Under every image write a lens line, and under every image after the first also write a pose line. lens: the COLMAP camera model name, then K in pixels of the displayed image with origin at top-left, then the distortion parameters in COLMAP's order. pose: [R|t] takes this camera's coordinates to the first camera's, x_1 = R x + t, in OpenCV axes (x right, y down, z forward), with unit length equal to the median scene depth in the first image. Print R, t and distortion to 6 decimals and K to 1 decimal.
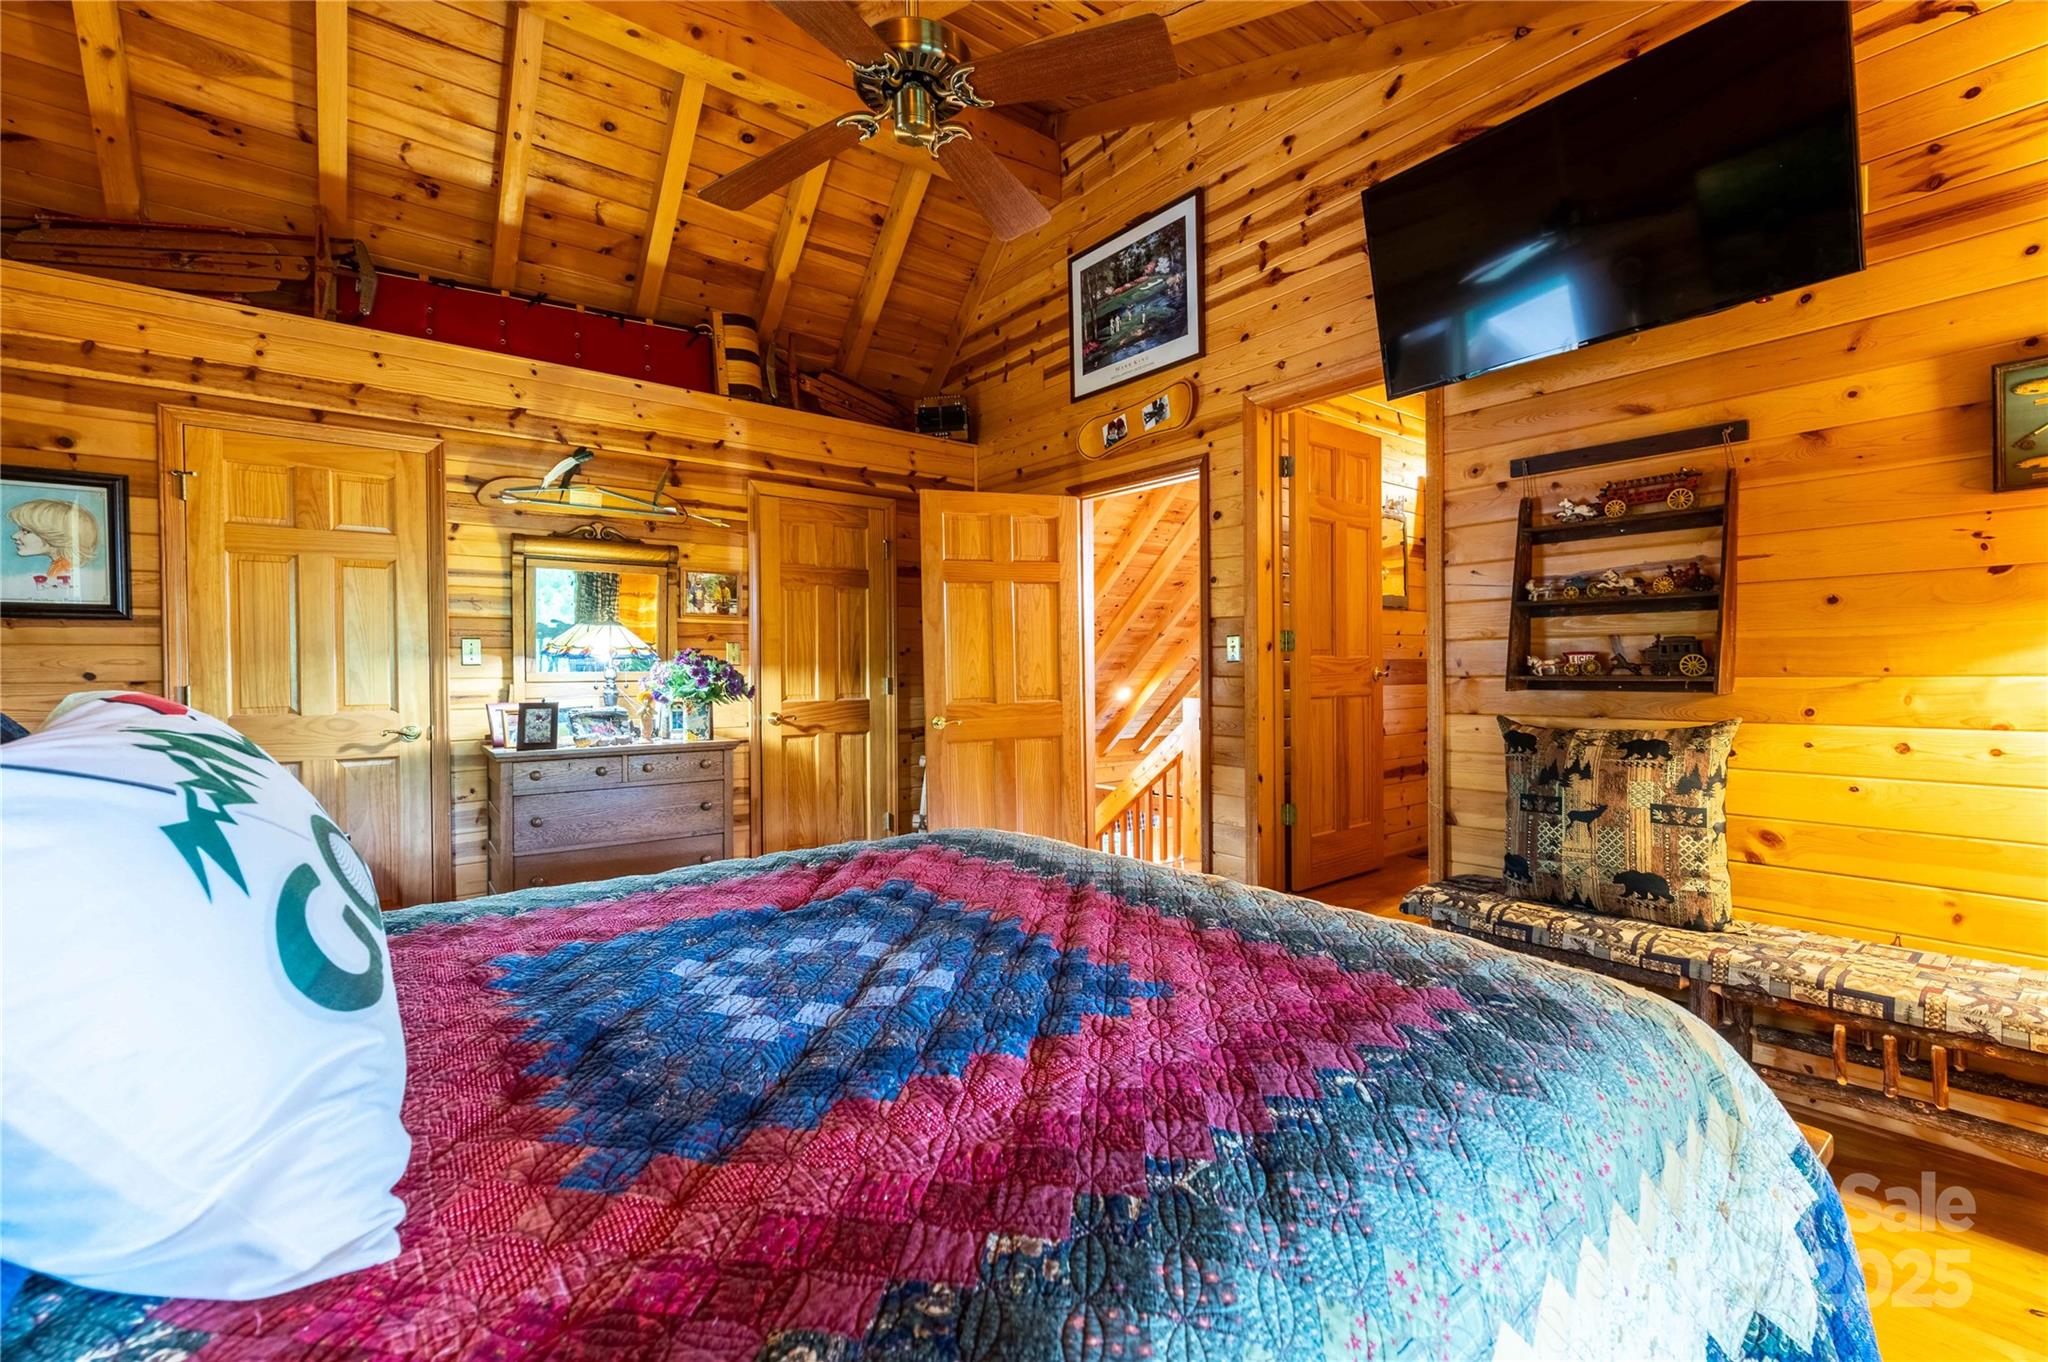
lens RADIAL K [[869.2, 0, 1022.5], [0, 869.2, 679.0], [0, 0, 1]] dist [0.003438, -0.001015]
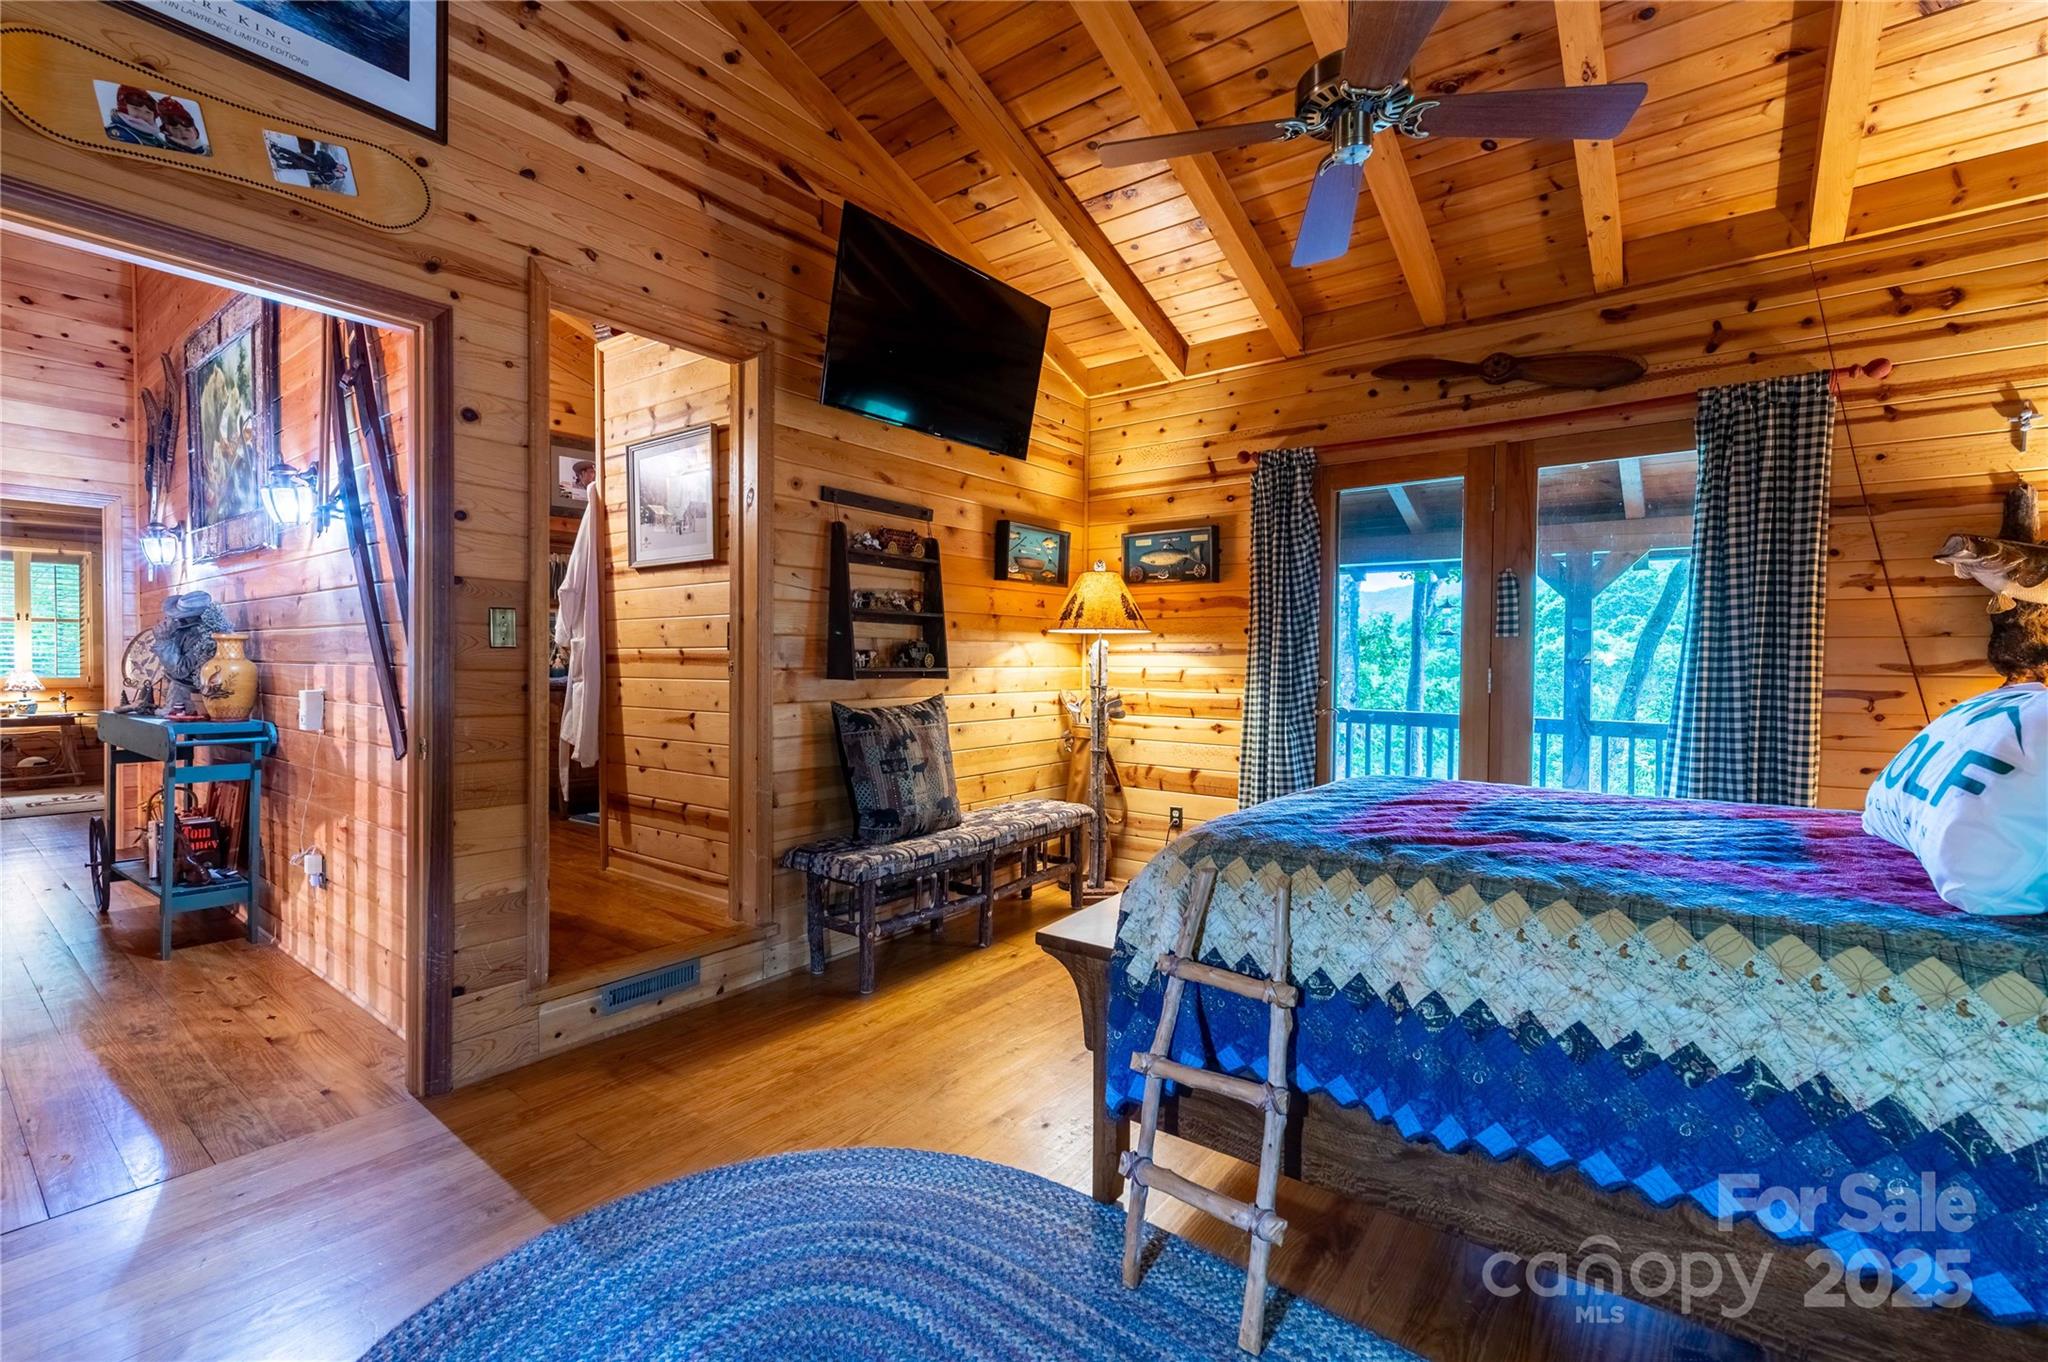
lens RADIAL K [[869.2, 0, 1026.4], [0, 869.2, 672.8], [0, 0, 1]] dist [0.003438, -0.001015]
pose [[-0.245680, -0.009447, 0.969305, -0.516896], [0.005927, 0.999919, 0.011248, -0.006856], [-0.969333, 0.008508, -0.245604, 0.810202]]
